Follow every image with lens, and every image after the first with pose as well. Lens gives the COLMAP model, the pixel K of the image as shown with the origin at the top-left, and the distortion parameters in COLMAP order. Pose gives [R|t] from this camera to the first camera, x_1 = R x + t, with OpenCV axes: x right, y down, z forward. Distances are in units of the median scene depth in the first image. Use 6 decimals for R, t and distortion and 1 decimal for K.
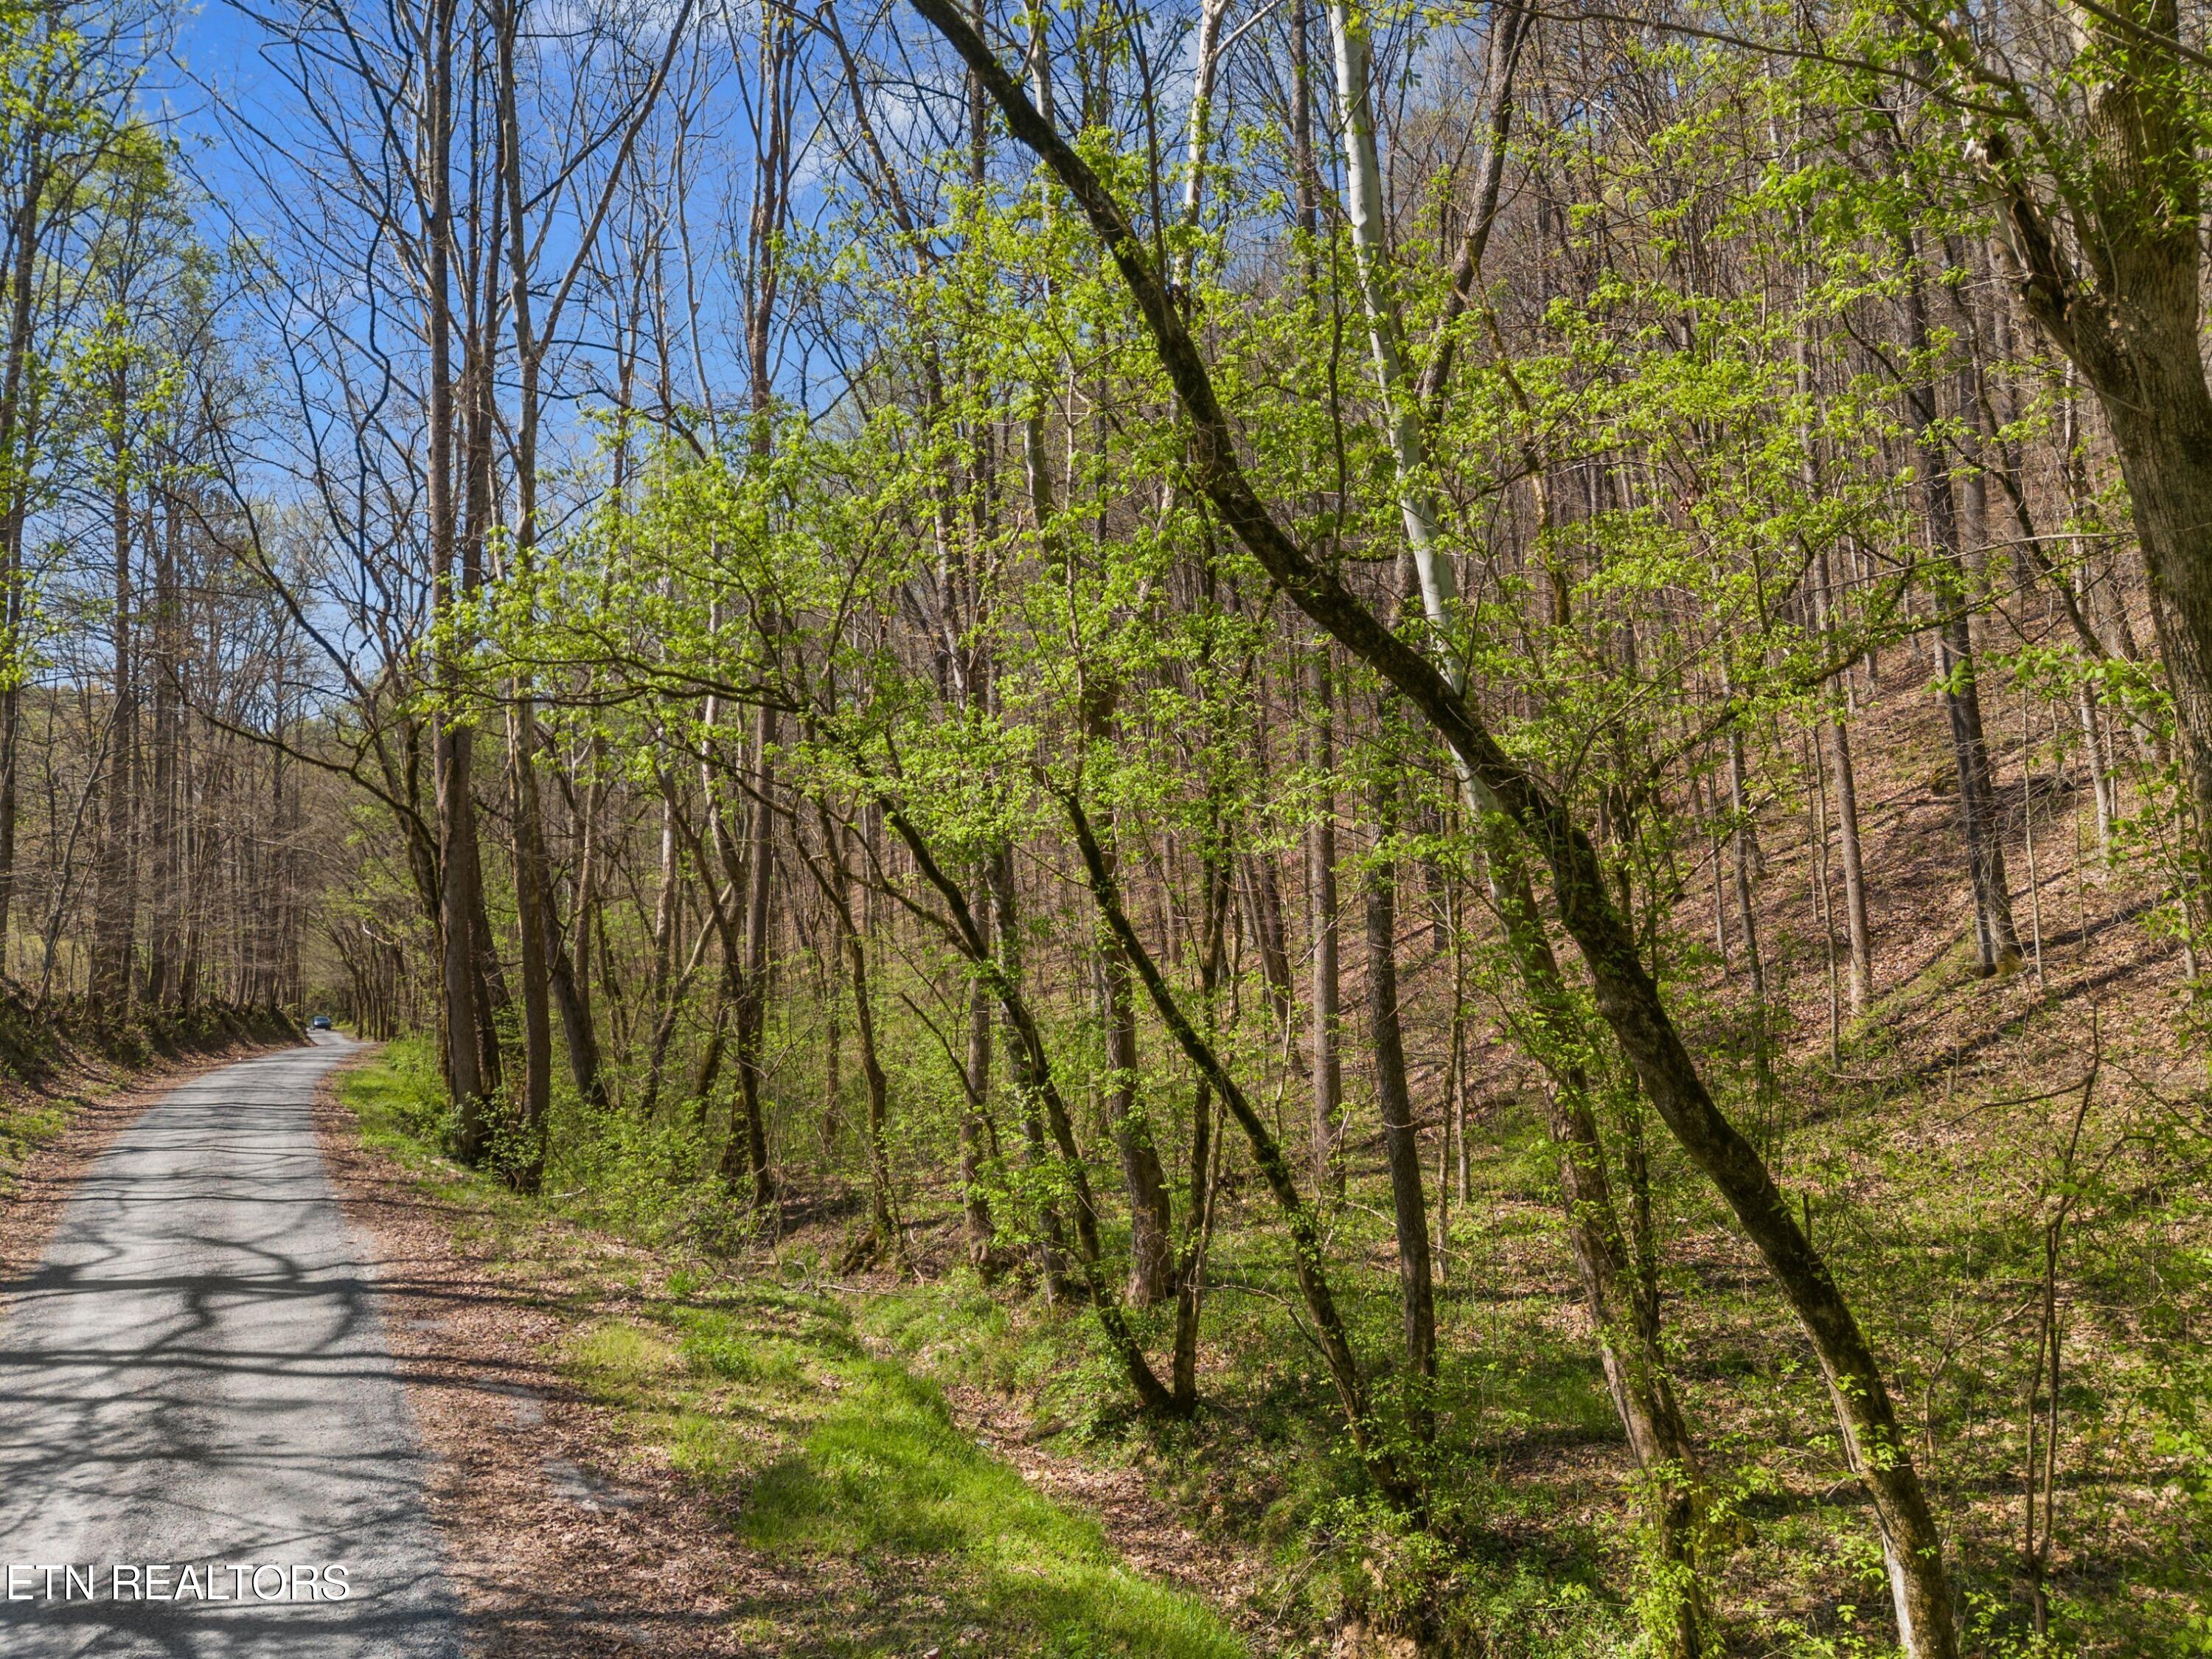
lens RADIAL K [[1596.1, 0, 1106.0], [0, 1596.1, 829.5], [0, 0, 1]] dist [0.067030, -0.070965]
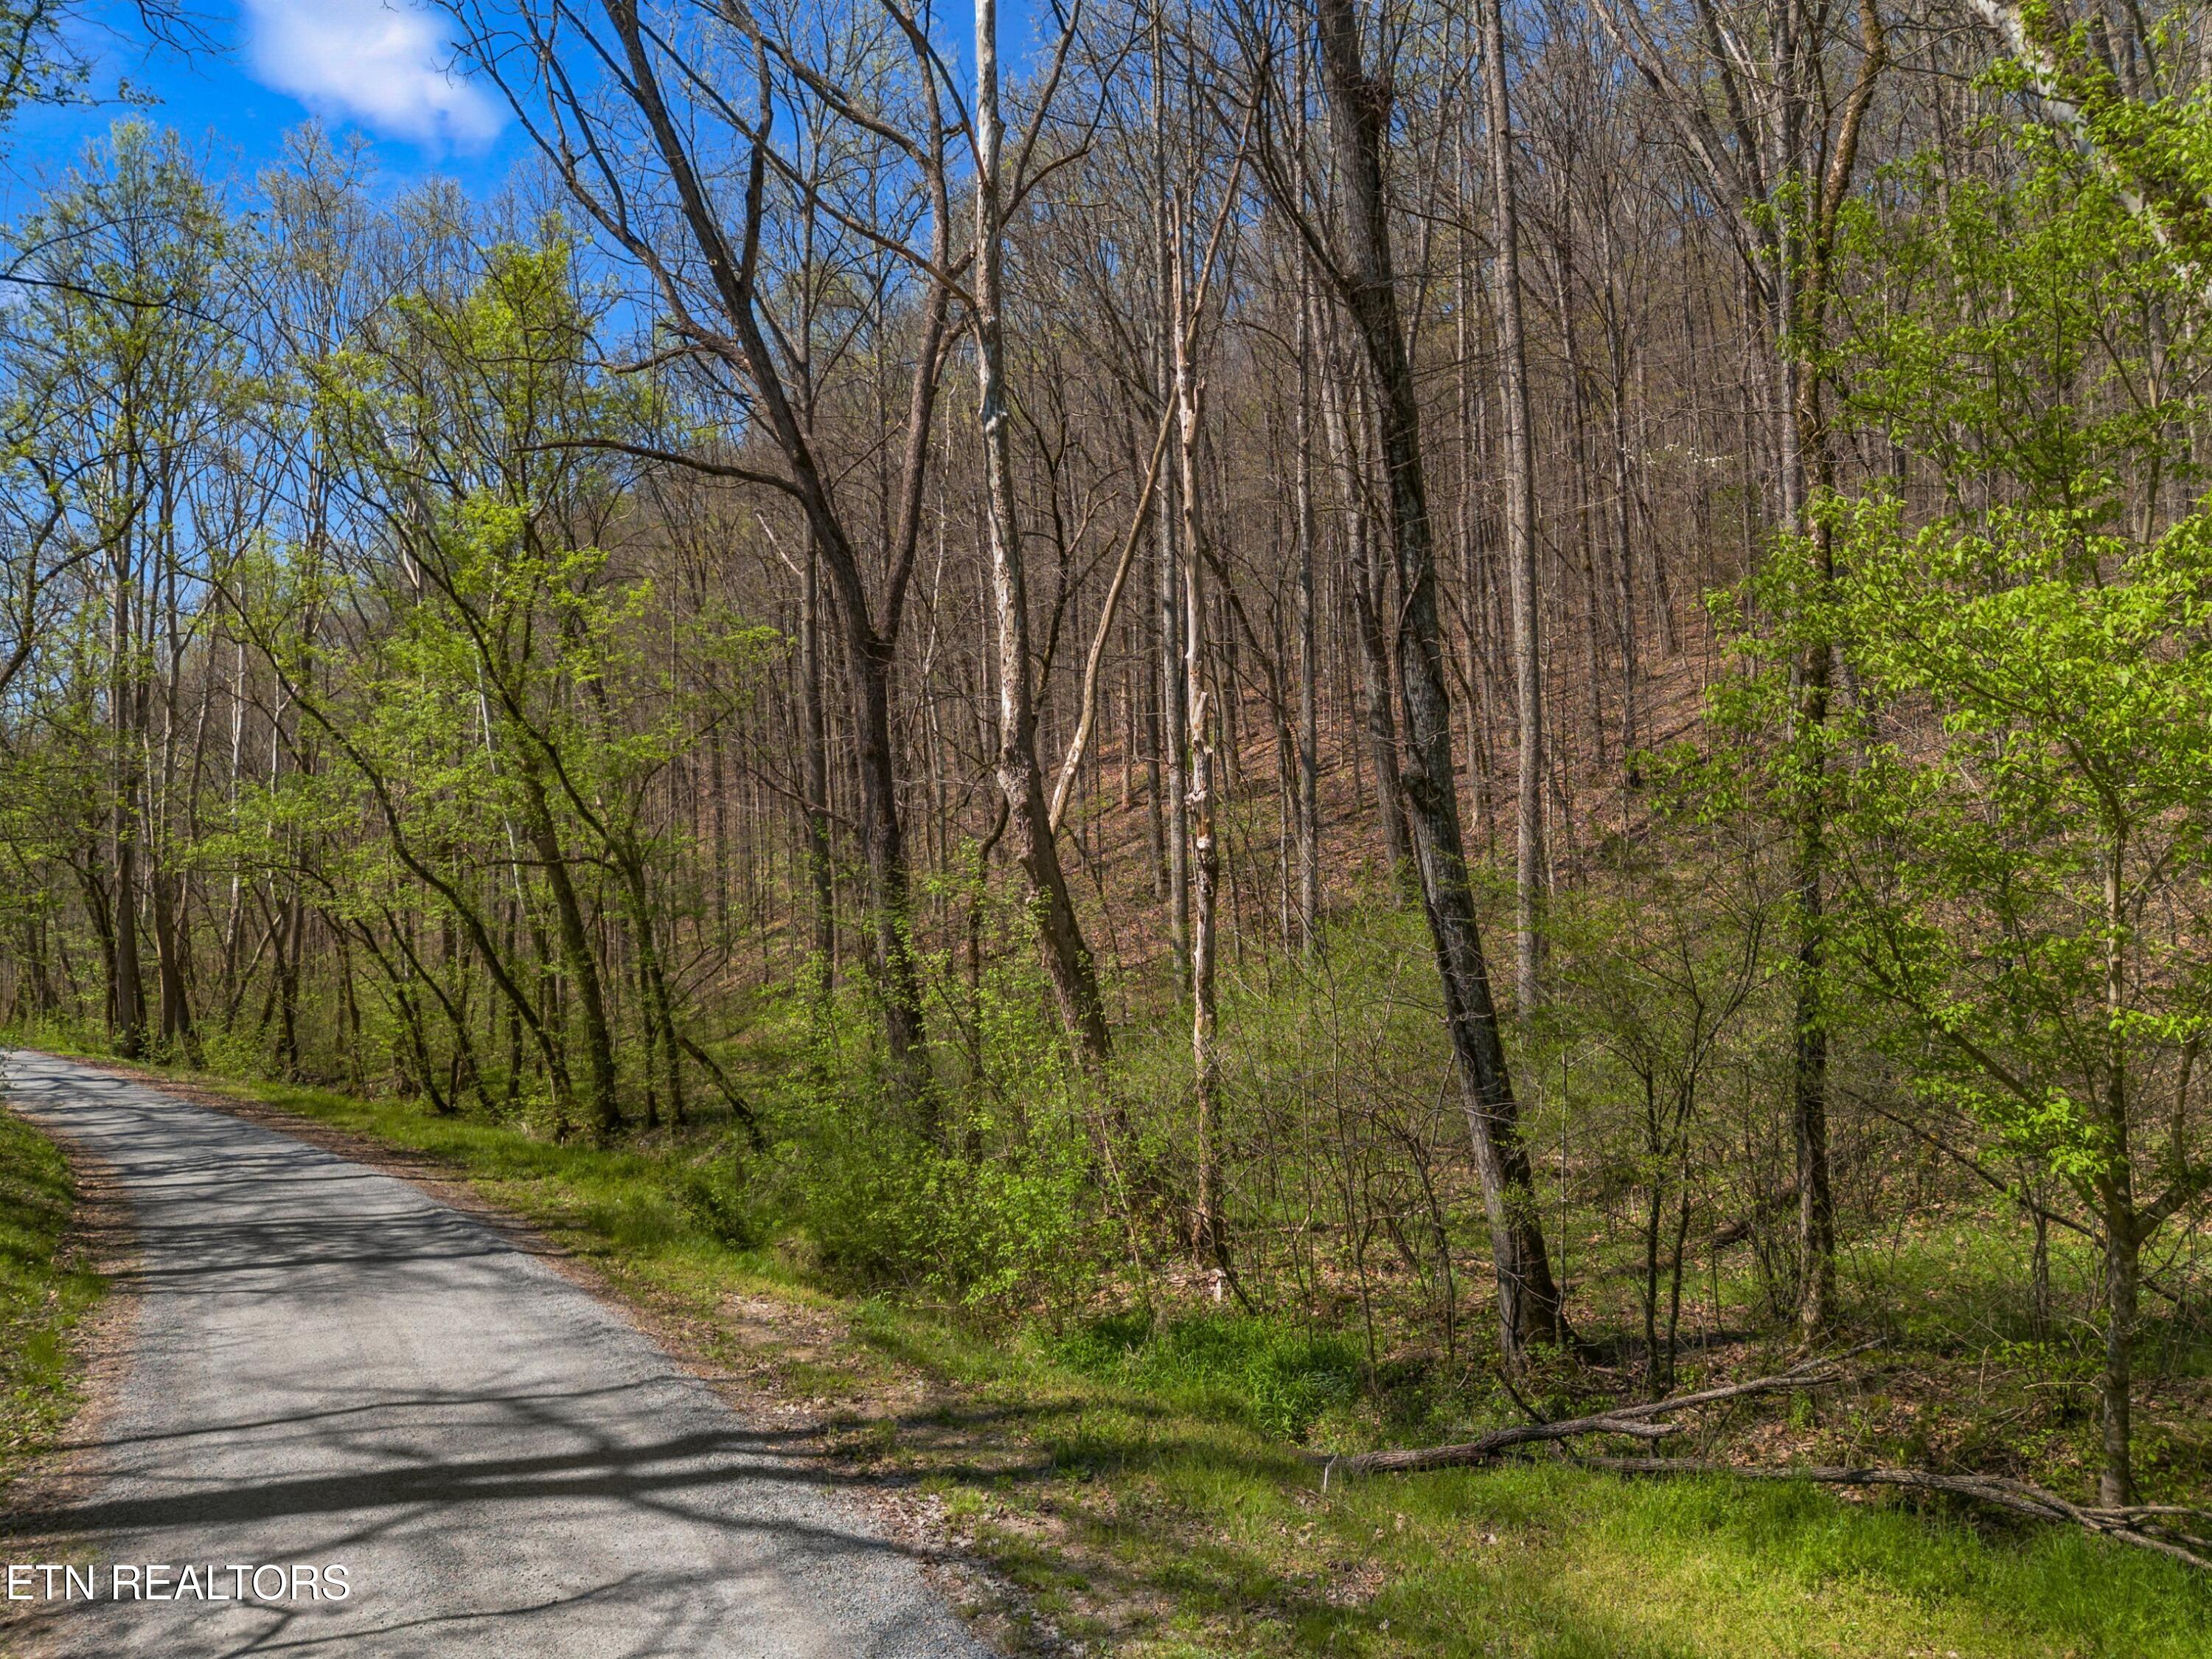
lens RADIAL K [[1596.1, 0, 1106.0], [0, 1596.1, 829.5], [0, 0, 1]] dist [0.067030, -0.070965]
pose [[0.971001, 0.021277, 0.238126, 0.263436], [-0.020136, 0.999771, -0.007224, -0.077651], [-0.238225, 0.002219, 0.971207, -1.121425]]
